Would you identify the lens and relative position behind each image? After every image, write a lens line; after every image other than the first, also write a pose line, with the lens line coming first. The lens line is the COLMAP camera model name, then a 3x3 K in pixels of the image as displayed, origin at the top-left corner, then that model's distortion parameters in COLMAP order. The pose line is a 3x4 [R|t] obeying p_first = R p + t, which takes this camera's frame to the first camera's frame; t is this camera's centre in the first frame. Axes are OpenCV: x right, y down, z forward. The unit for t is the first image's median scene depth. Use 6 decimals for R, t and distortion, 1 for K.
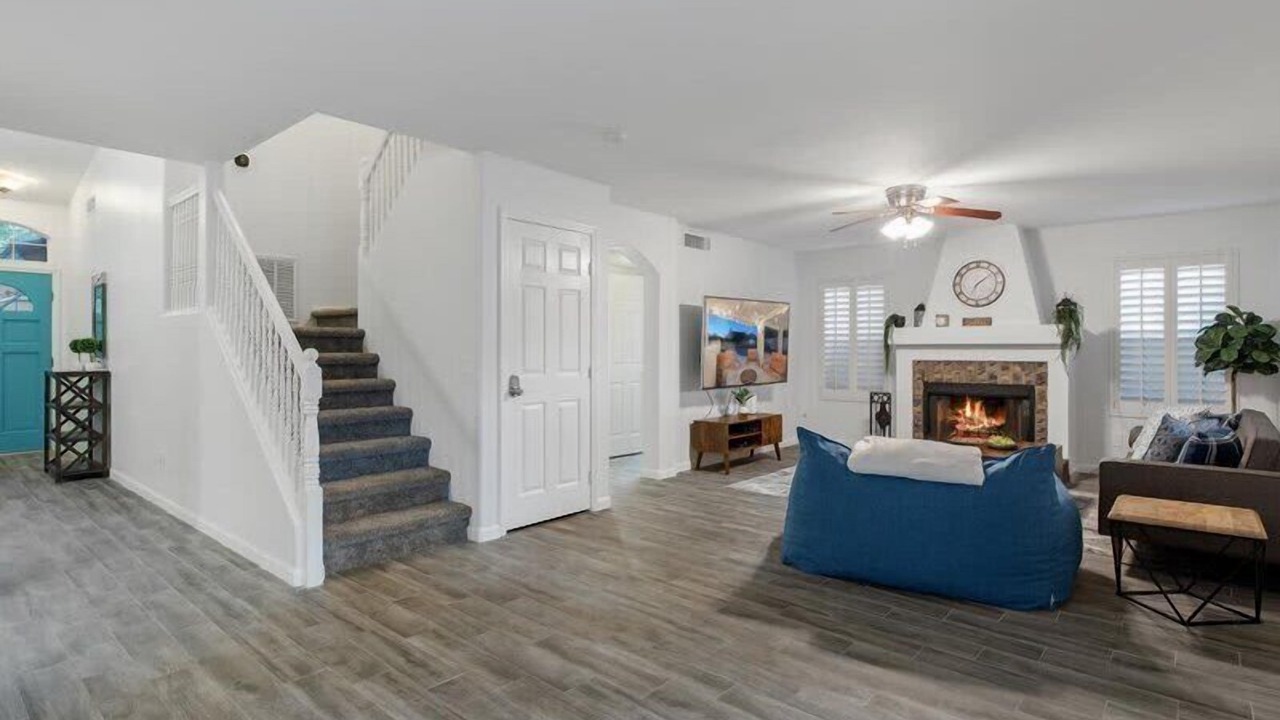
lens RADIAL K [[641.6, 0, 640.0], [0, 641.6, 360.0], [0, 0, 1]] dist [-0.001050, -0.000093]
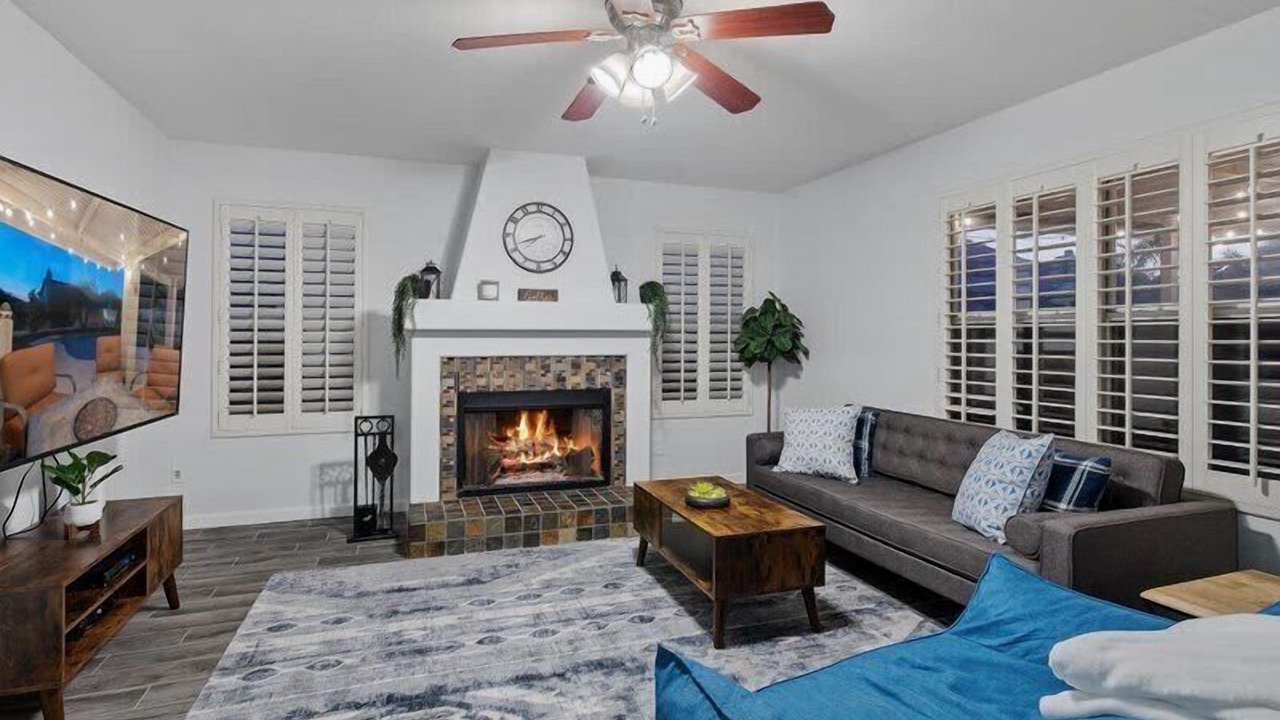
lens RADIAL K [[627.4, 0, 642.3], [0, 627.4, 336.0], [0, 0, 1]] dist [-0.000115, 0.000158]
pose [[0.483236, 0.001960, 0.875488, 0.018286], [0.012803, 0.999875, -0.009306, -0.010937], [-0.875397, 0.015706, 0.483150, 0.596111]]
